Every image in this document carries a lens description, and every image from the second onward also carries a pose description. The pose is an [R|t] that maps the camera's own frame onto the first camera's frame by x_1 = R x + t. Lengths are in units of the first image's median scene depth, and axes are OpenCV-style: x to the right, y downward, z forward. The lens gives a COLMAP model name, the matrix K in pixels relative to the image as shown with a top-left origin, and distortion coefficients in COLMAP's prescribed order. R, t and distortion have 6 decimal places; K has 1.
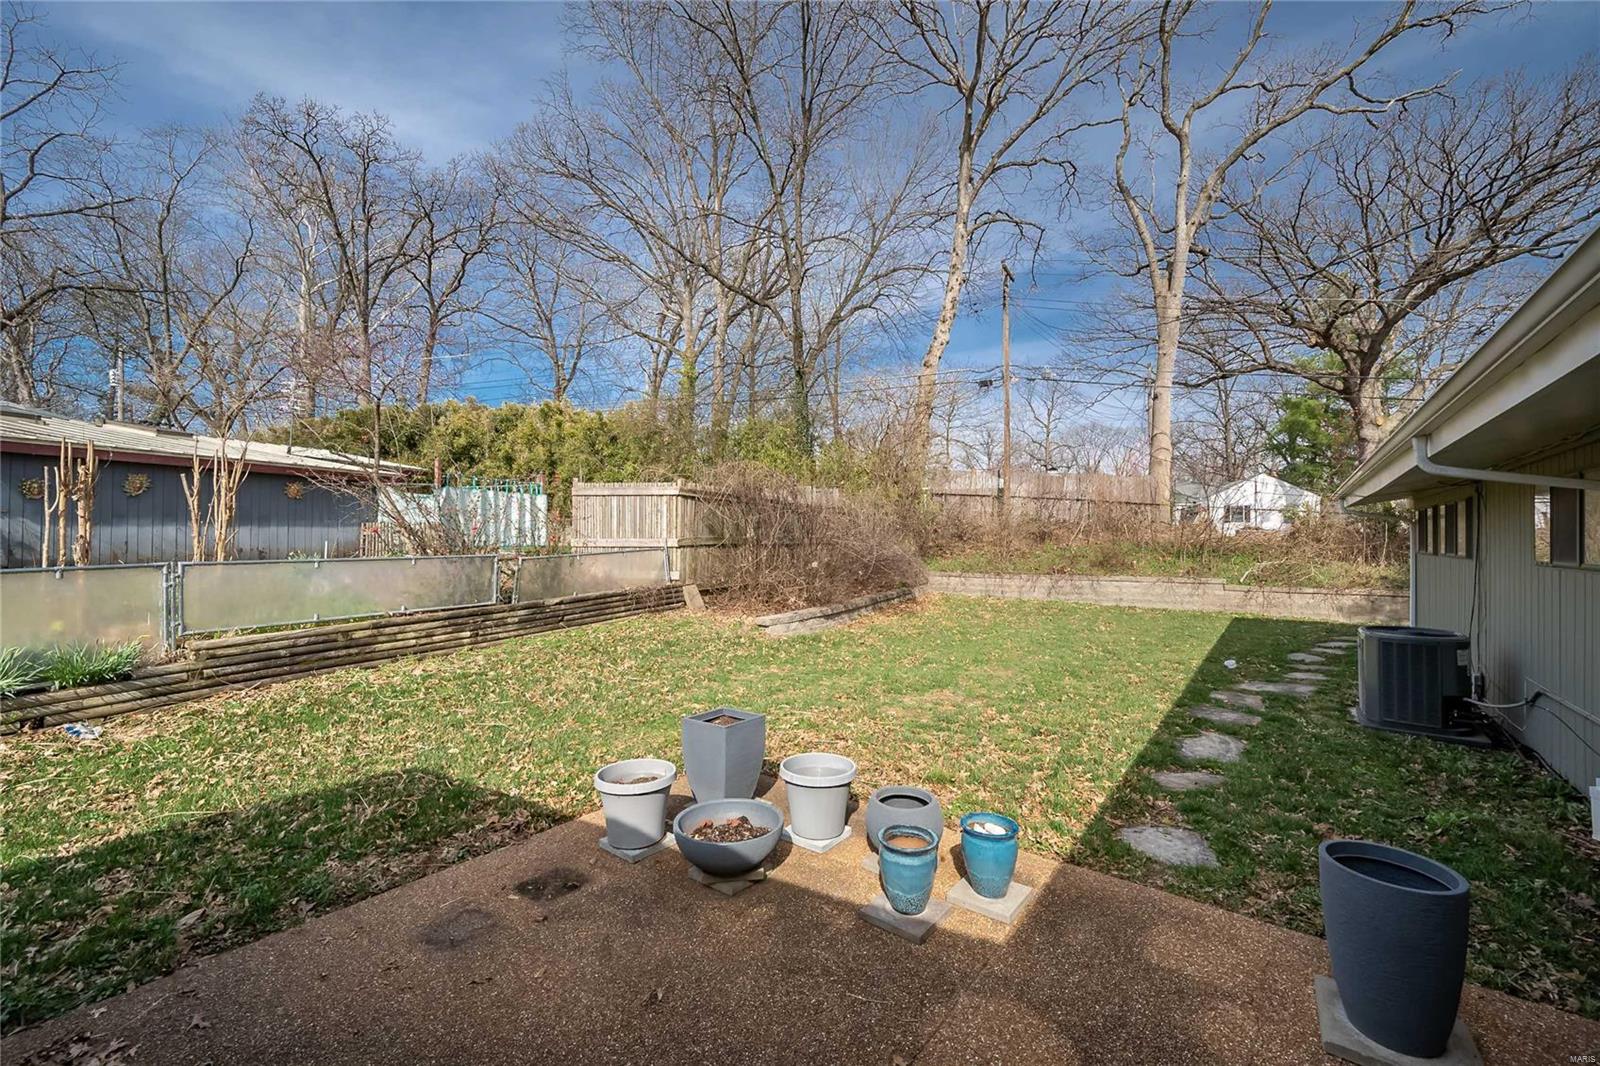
lens RADIAL K [[638.3, 0, 799.8], [0, 638.3, 526.9], [0, 0, 1]] dist [-0.003662, -0.000267]
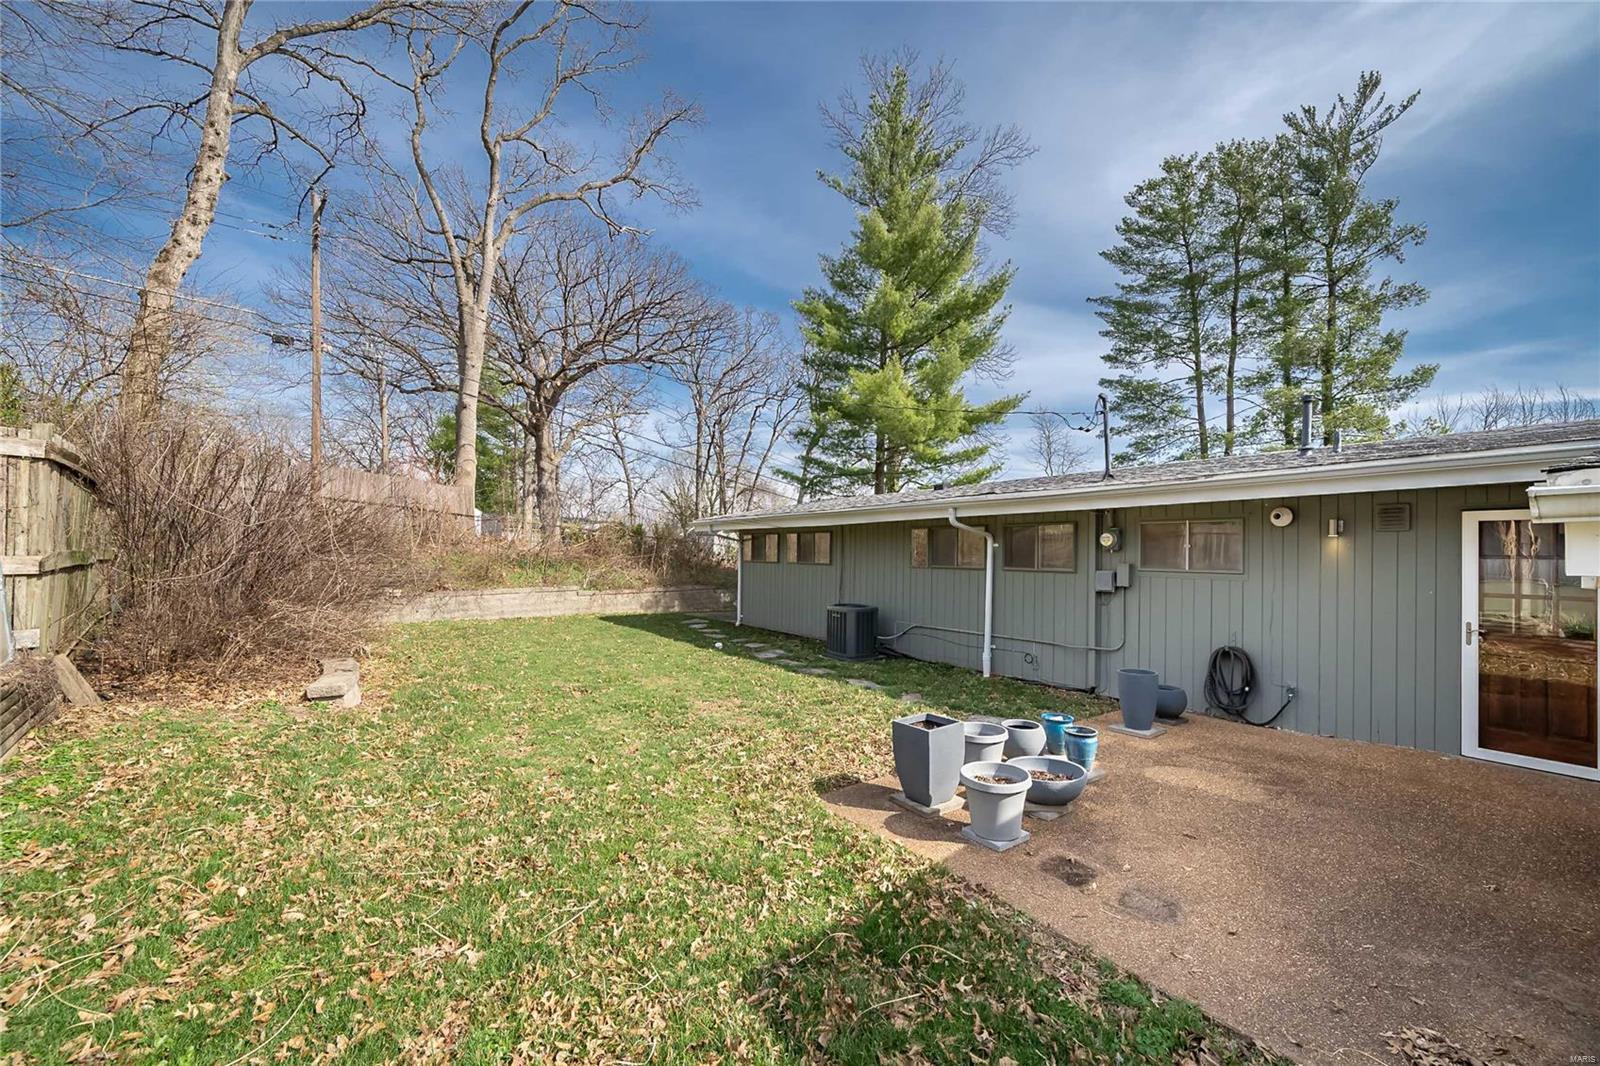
lens RADIAL K [[678.0, 0, 802.3], [0, 678.0, 542.4], [0, 0, 1]] dist [-0.000021, 0.000034]
pose [[0.260088, 0.010987, 0.965522, -0.386879], [-0.022648, 0.999730, -0.005276, -0.000059], [-0.965319, -0.020495, 0.260266, 0.266568]]
